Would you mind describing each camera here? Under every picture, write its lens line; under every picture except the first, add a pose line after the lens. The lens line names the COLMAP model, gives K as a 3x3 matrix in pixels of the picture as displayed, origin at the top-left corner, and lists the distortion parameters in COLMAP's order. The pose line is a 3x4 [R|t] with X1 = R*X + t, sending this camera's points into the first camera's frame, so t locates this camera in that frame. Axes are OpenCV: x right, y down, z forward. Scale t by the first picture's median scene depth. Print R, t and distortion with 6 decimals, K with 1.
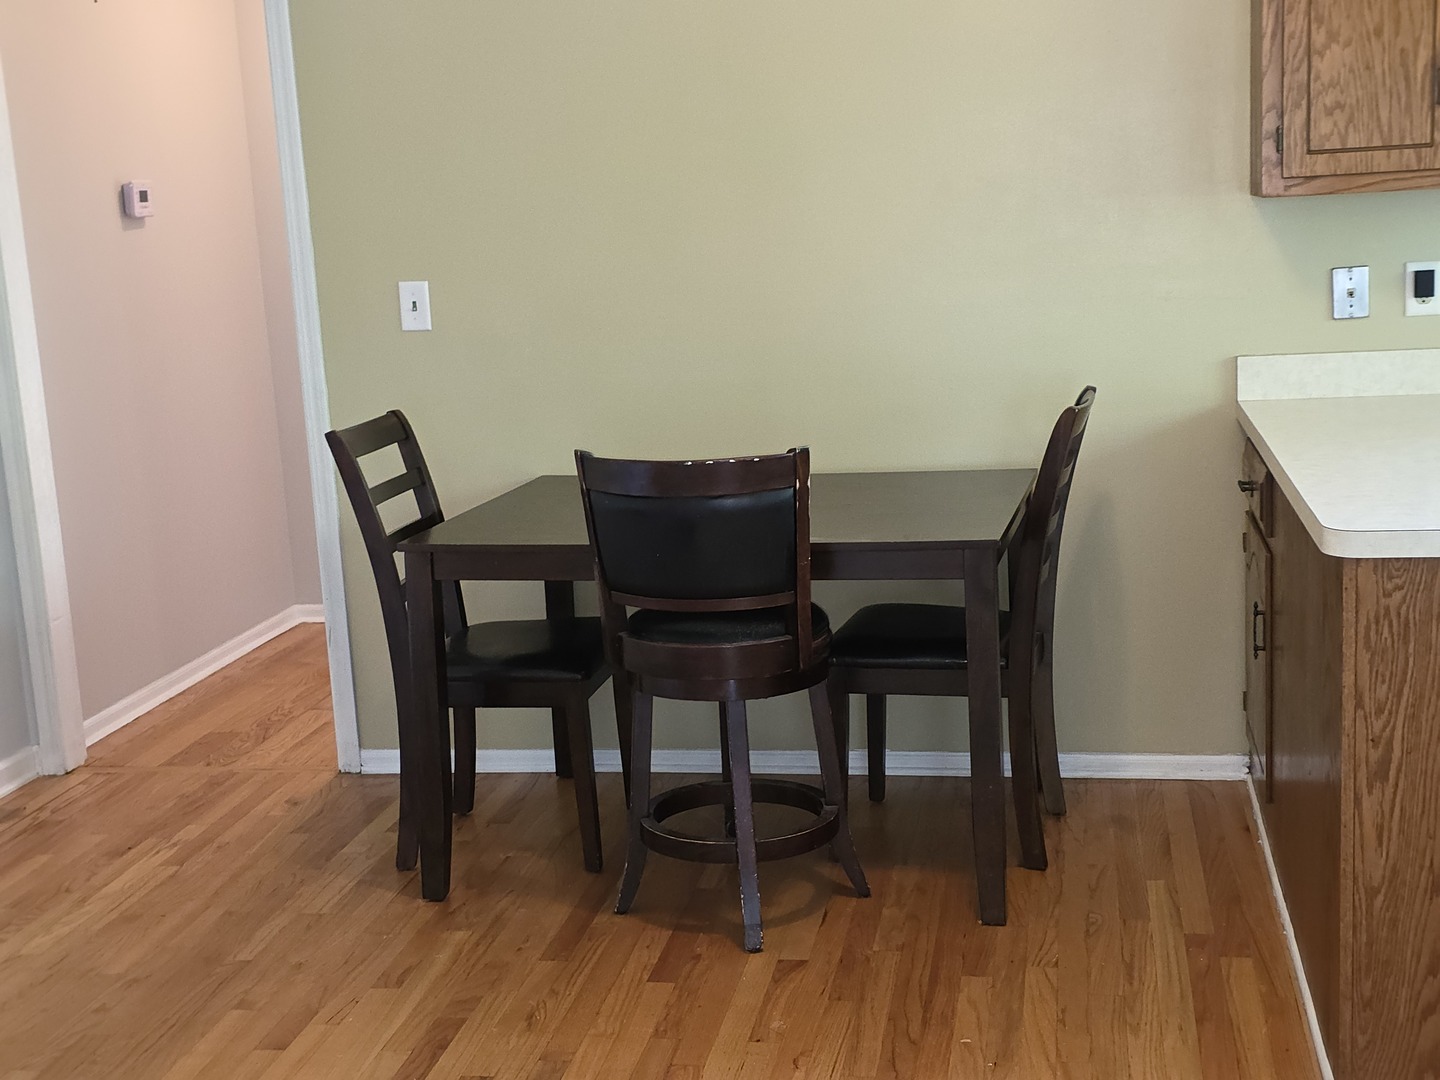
lens RADIAL K [[1943.9, 0, 699.3], [0, 1943.9, 560.5], [0, 0, 1]] dist [0.073679, 0.000000]
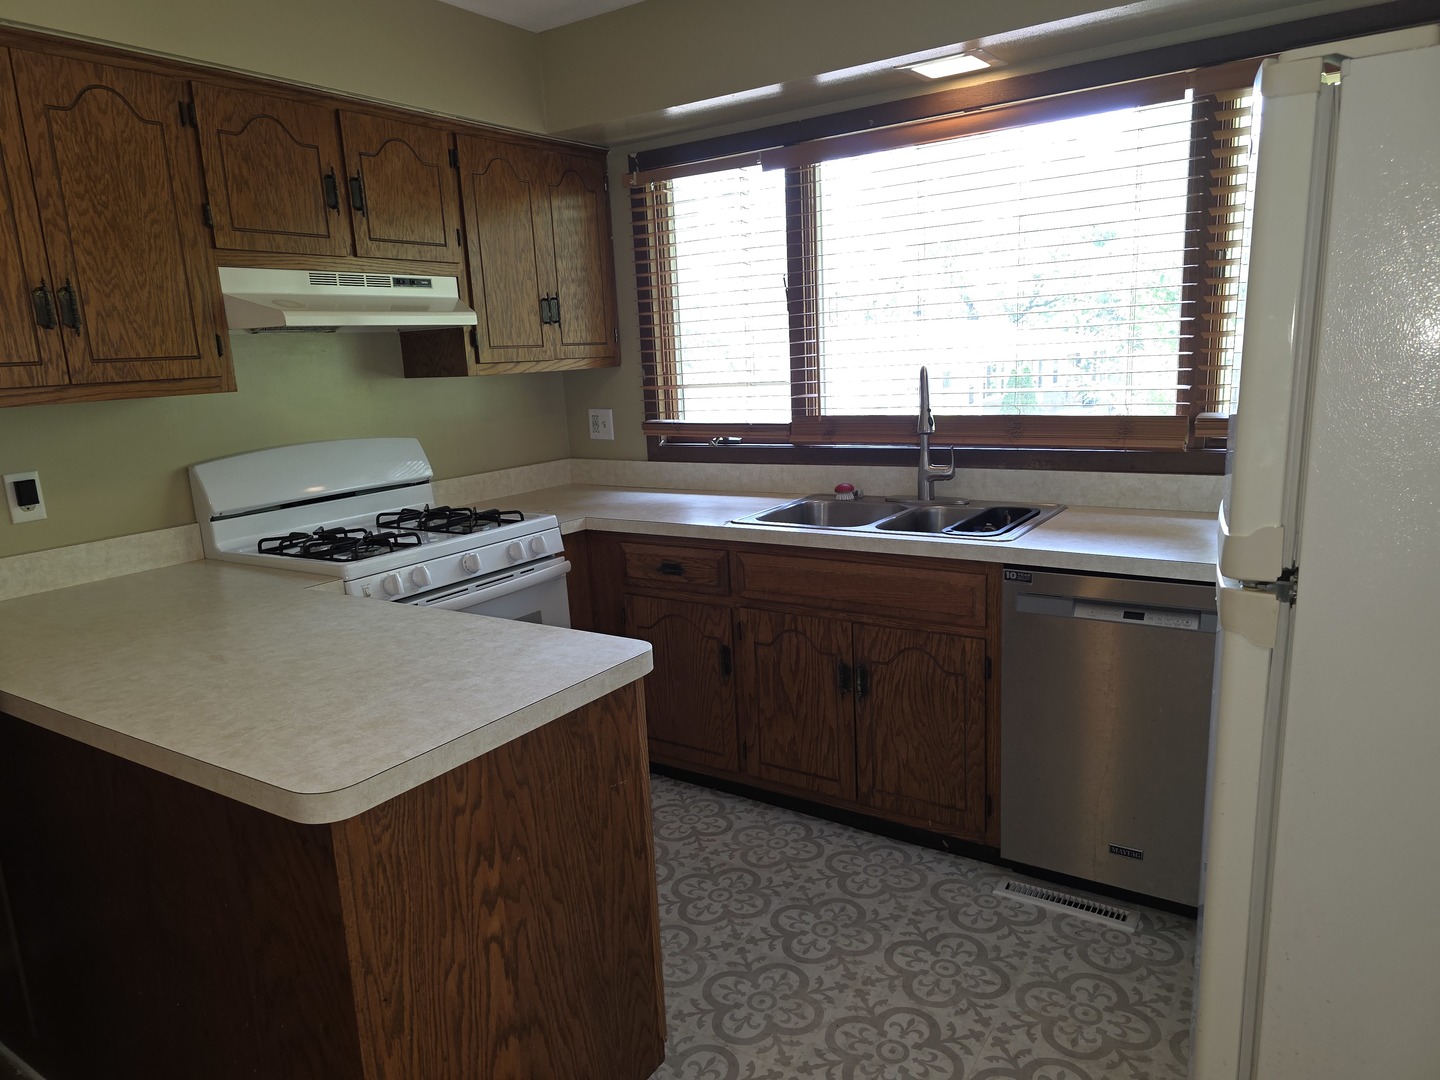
lens RADIAL K [[970.8, 0, 709.6], [0, 970.8, 552.3], [0, 0, 1]] dist [0.057525, -0.033195]
pose [[0.401452, -0.158753, 0.902017, 0.022004], [0.202485, 0.975877, 0.081634, -0.084030], [-0.893217, 0.149873, 0.423913, 0.475985]]
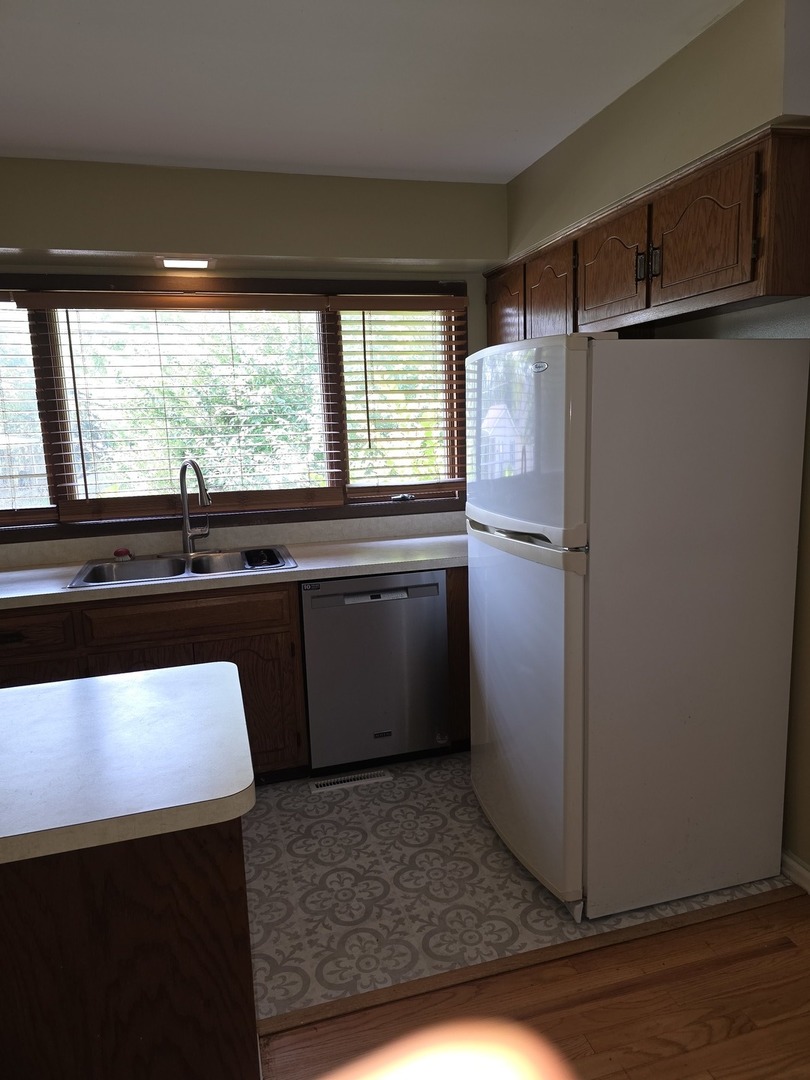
lens RADIAL K [[728.1, 0, 410.1], [0, 728.1, 533.5], [0, 0, 1]] dist [0.057525, -0.033195]
pose [[-0.439585, -0.078441, 0.894769, -0.051175], [0.226498, 0.954306, 0.194935, -0.151419], [-0.869174, 0.288354, -0.401732, 0.749467]]
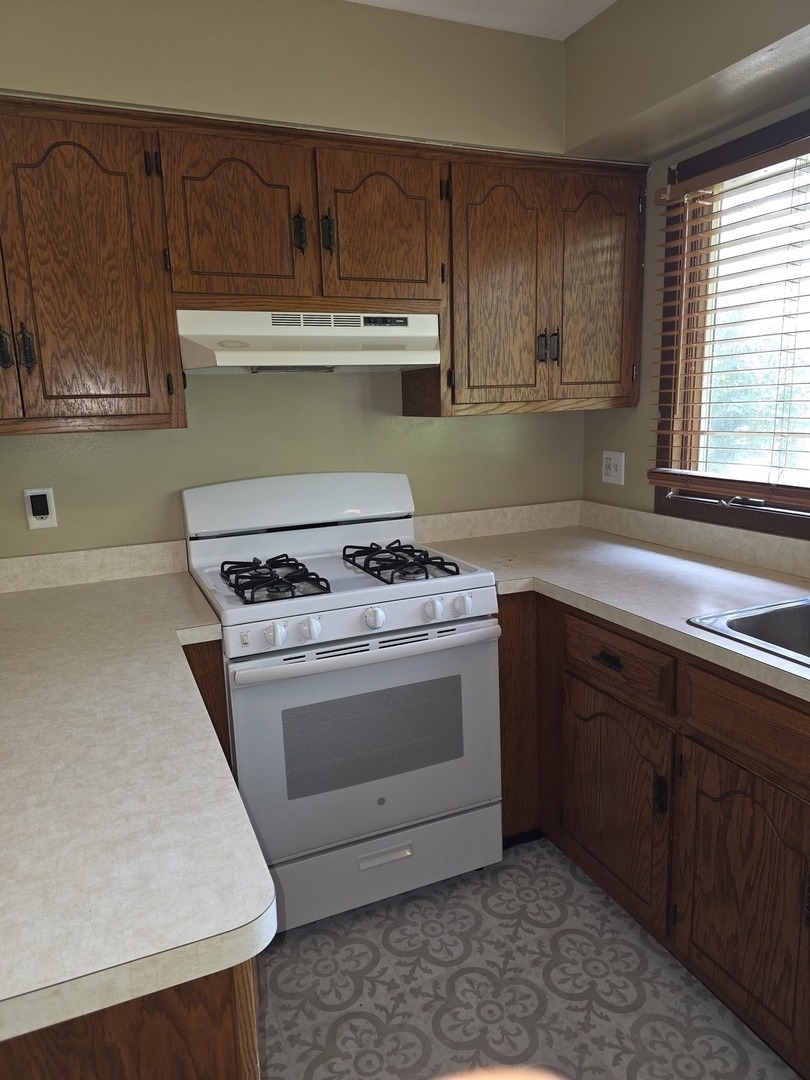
lens RADIAL K [[728.1, 0, 408.3], [0, 728.1, 535.5], [0, 0, 1]] dist [0.057525, -0.033195]
pose [[0.829680, -0.079948, 0.552485, 0.329289], [0.095881, 0.995393, 0.000052, -0.106743], [-0.549944, 0.052930, 0.833523, 0.503357]]
